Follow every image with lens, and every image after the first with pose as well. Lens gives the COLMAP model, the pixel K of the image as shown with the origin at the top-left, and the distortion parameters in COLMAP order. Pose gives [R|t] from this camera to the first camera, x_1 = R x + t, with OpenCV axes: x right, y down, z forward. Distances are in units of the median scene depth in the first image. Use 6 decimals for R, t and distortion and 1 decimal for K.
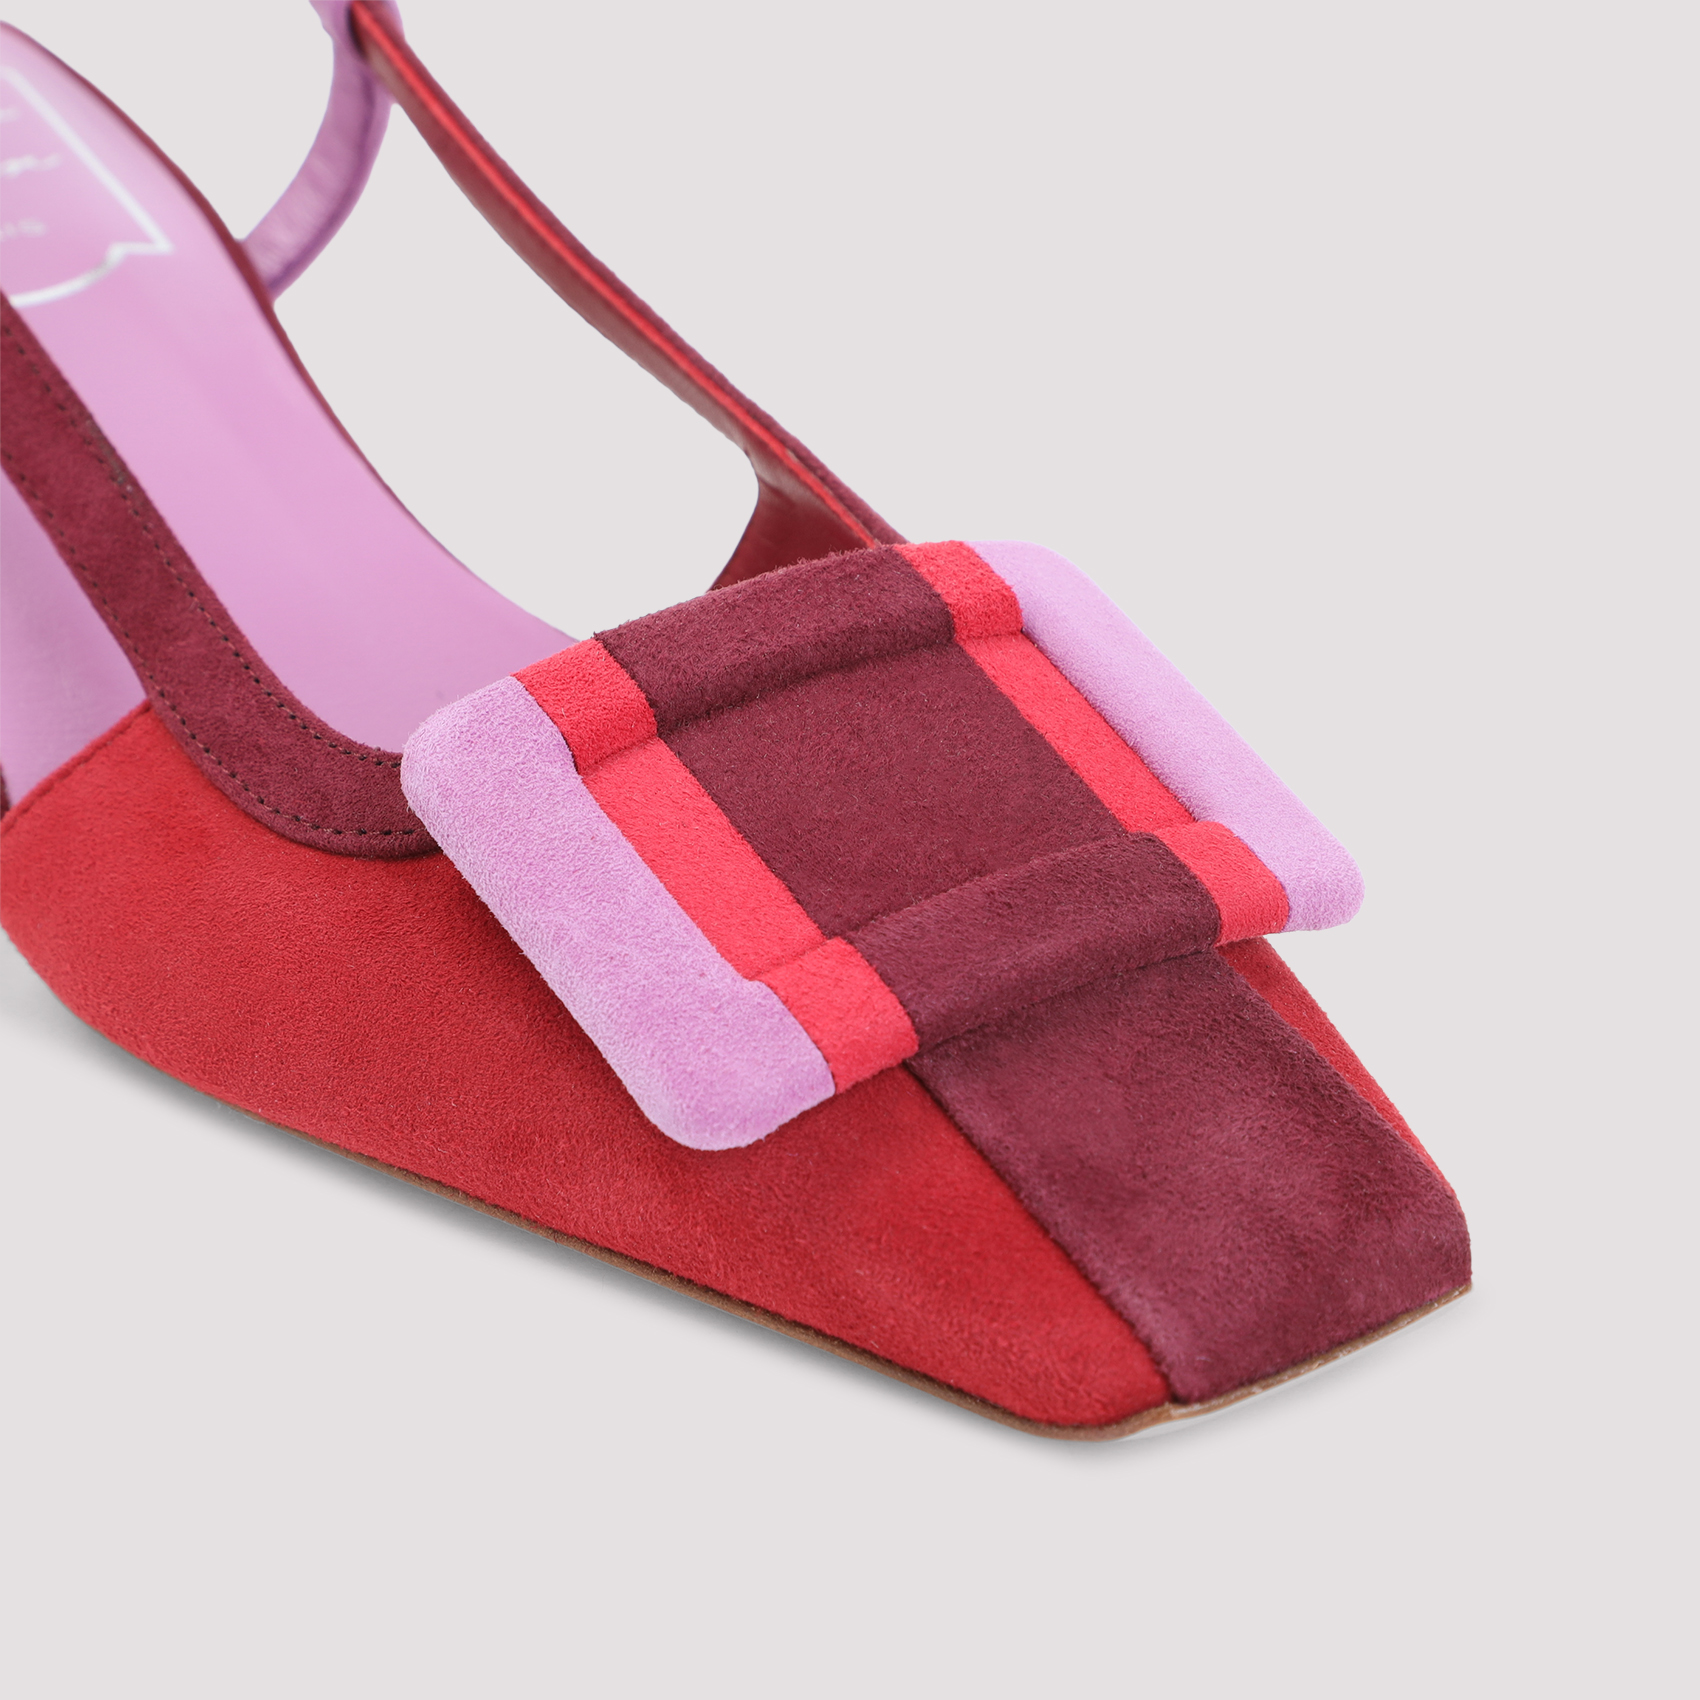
lens RADIAL K [[4227.8, 0, 850.0], [0, 4227.8, 850.0], [0, 0, 1]] dist [0.068558, 0.803646]
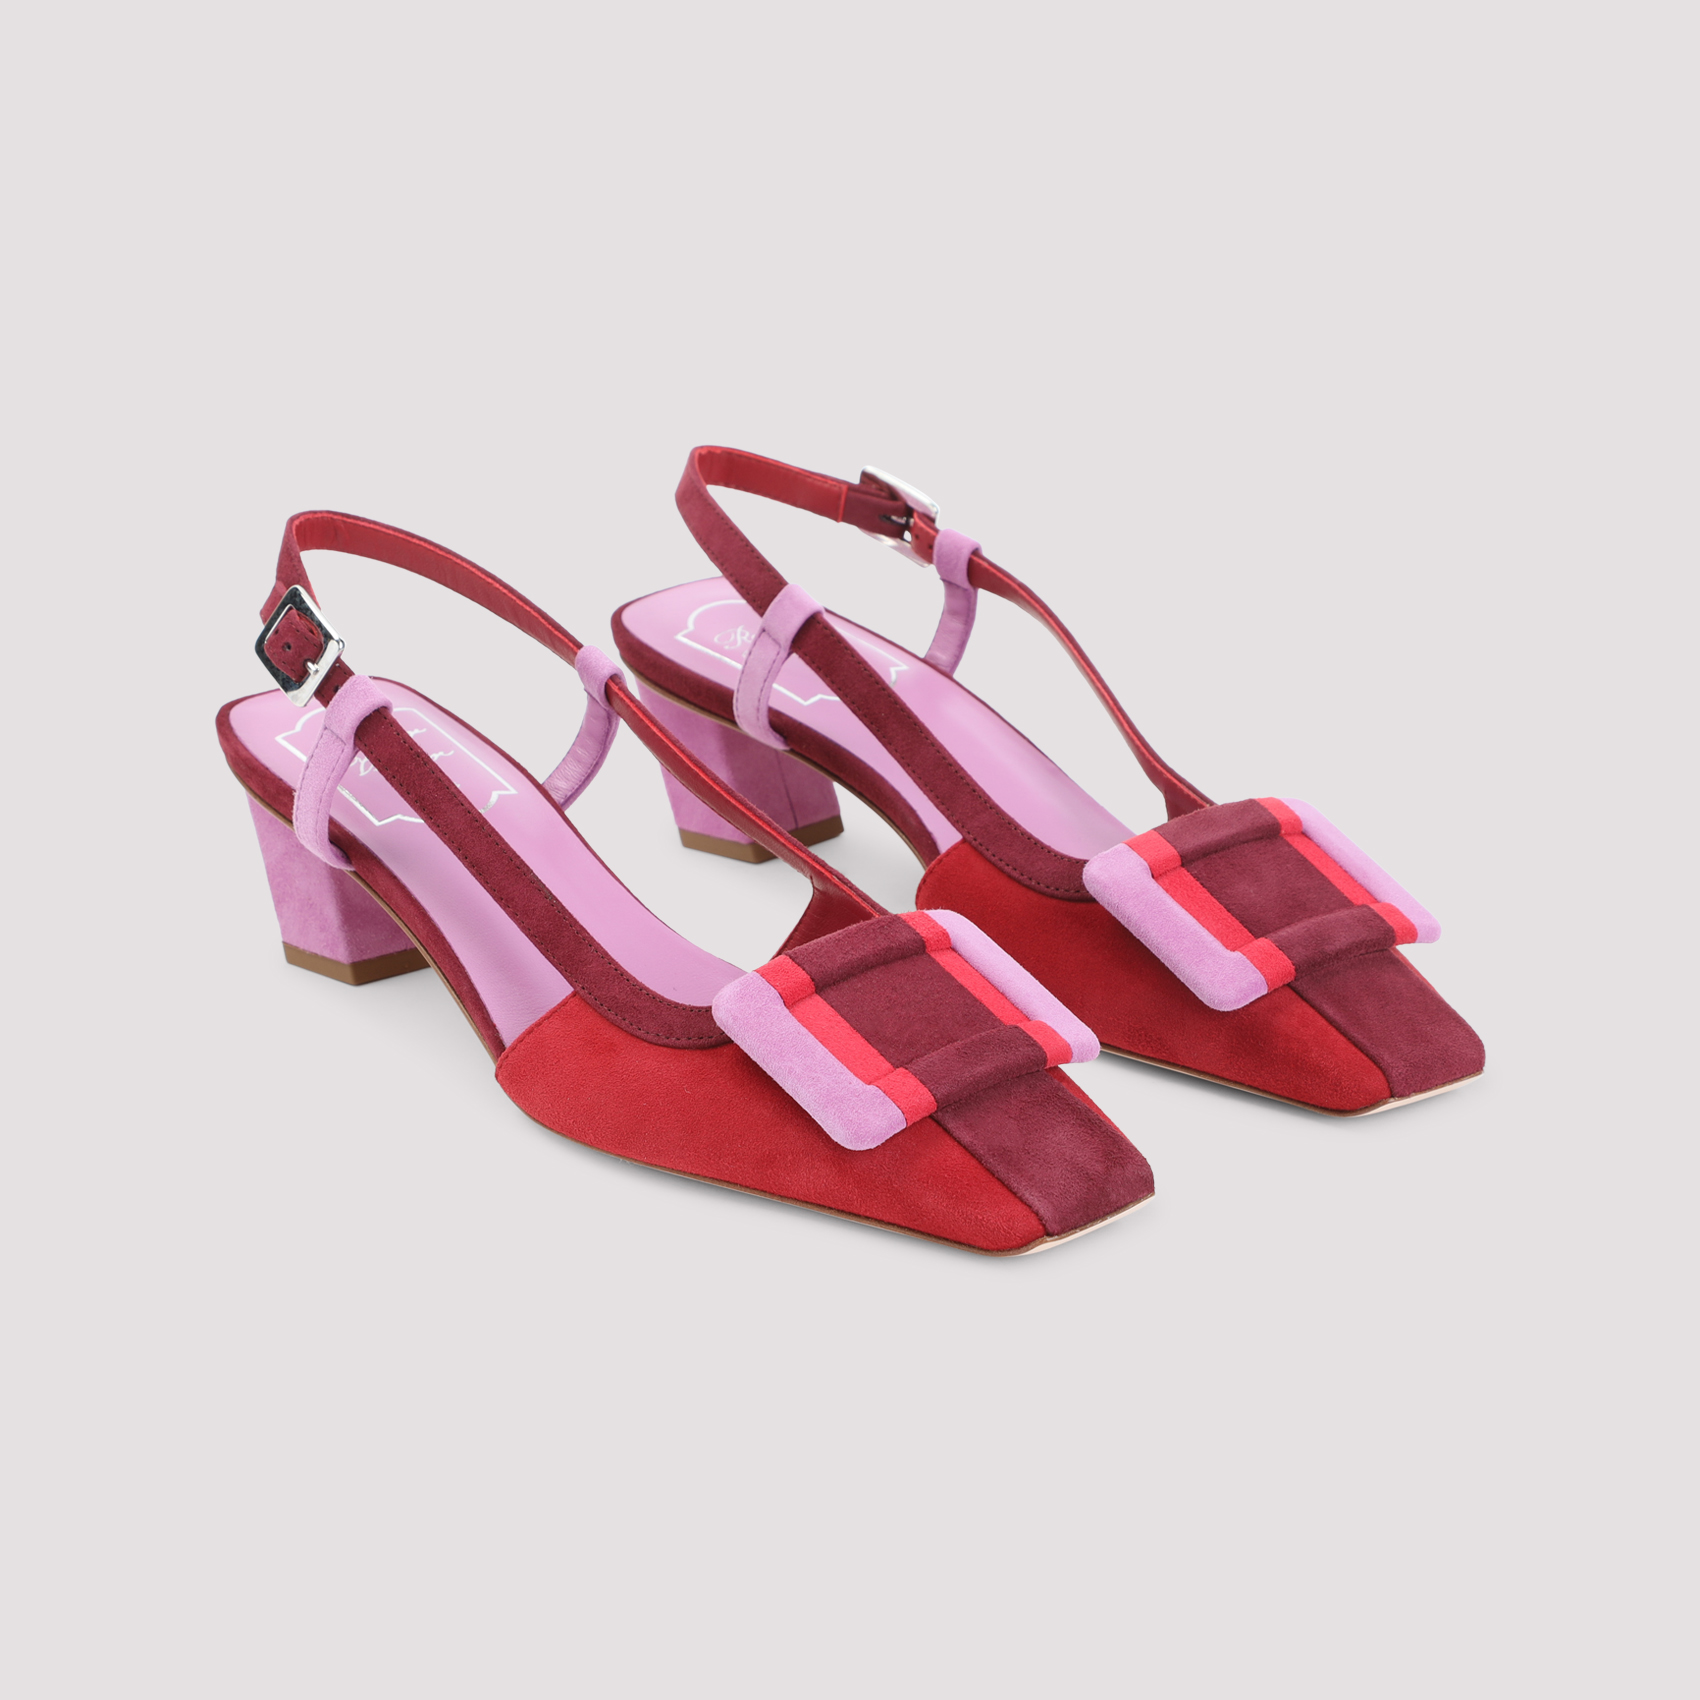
lens RADIAL K [[4227.8, 0, 850.0], [0, 4227.8, 850.0], [0, 0, 1]] dist [0.068558, 0.803646]
pose [[0.991590, -0.030293, 0.125821, -0.340981], [0.042350, 0.994644, -0.094287, 0.126224], [-0.122291, 0.098823, 0.987562, -1.476834]]
